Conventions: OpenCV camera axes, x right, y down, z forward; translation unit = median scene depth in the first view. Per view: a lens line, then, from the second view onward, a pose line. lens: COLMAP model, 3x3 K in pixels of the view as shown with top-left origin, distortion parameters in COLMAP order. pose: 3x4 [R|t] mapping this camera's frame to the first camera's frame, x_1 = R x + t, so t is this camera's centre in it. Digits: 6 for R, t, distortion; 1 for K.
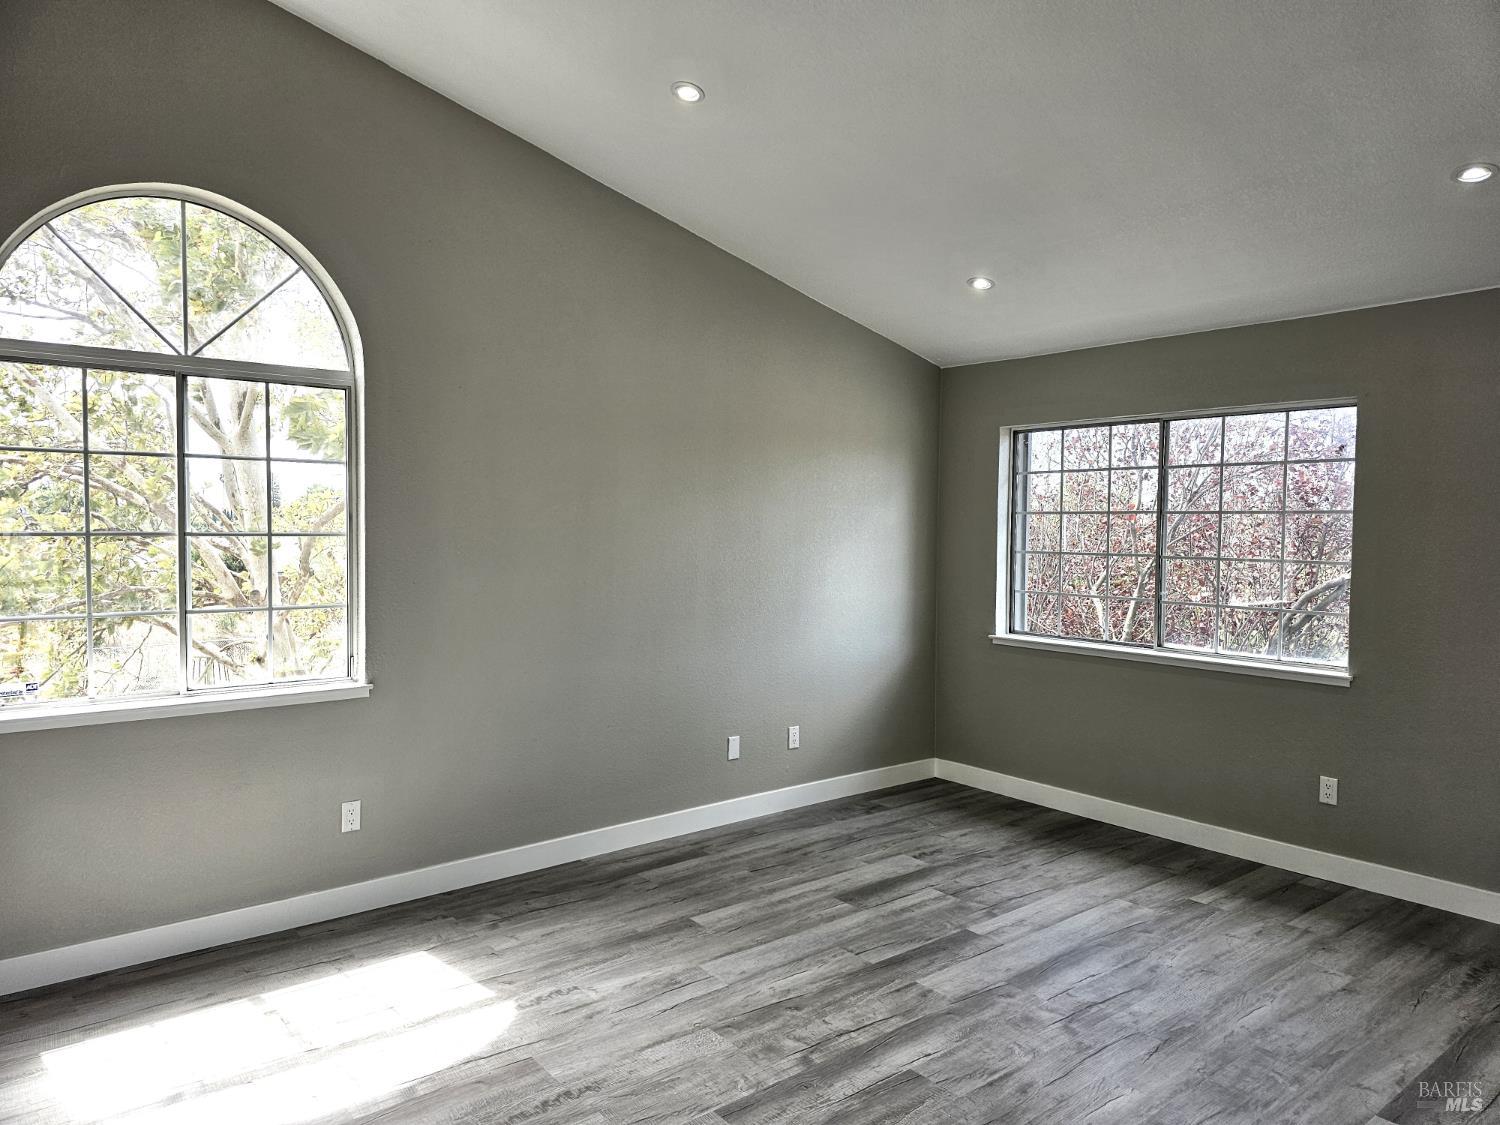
lens RADIAL K [[1005.5, 0, 738.7], [0, 1005.5, 551.8], [0, 0, 1]] dist [0.069240, -0.061940]
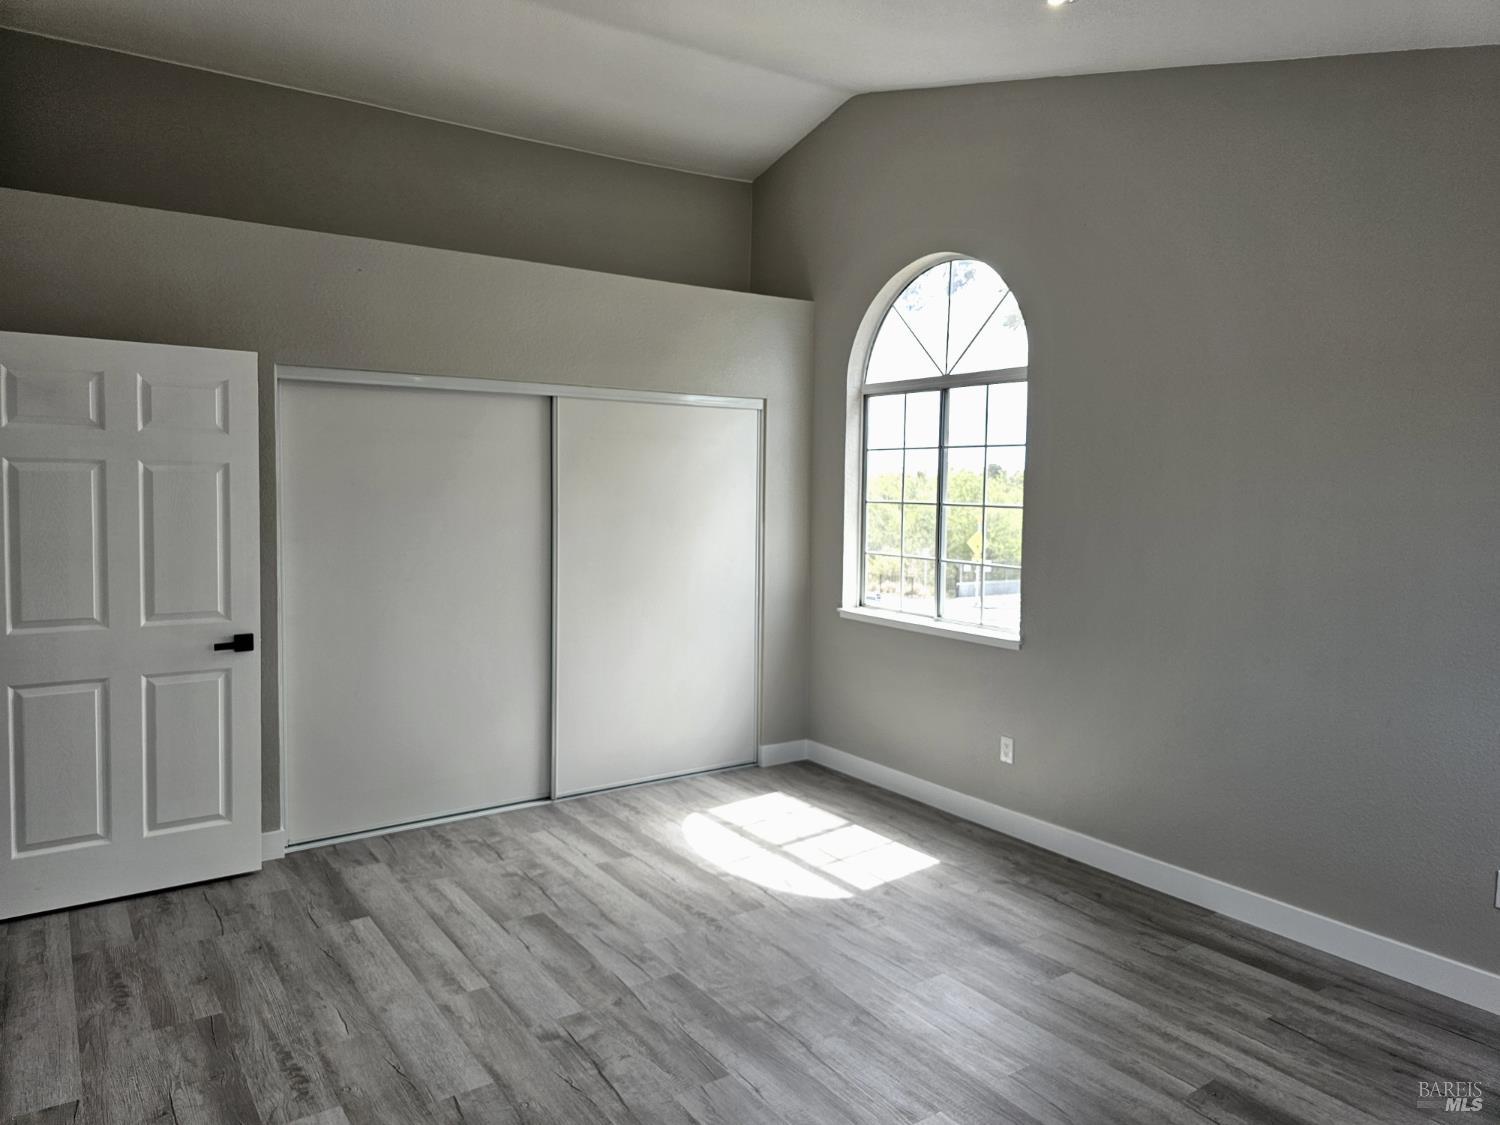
lens RADIAL K [[1005.5, 0, 738.7], [0, 1005.5, 551.8], [0, 0, 1]] dist [0.069240, -0.061940]
pose [[-0.057680, 0.061881, -0.996415, 0.793017], [-0.041301, 0.997075, 0.064313, -0.029744], [0.997480, 0.044863, -0.054956, 0.758899]]
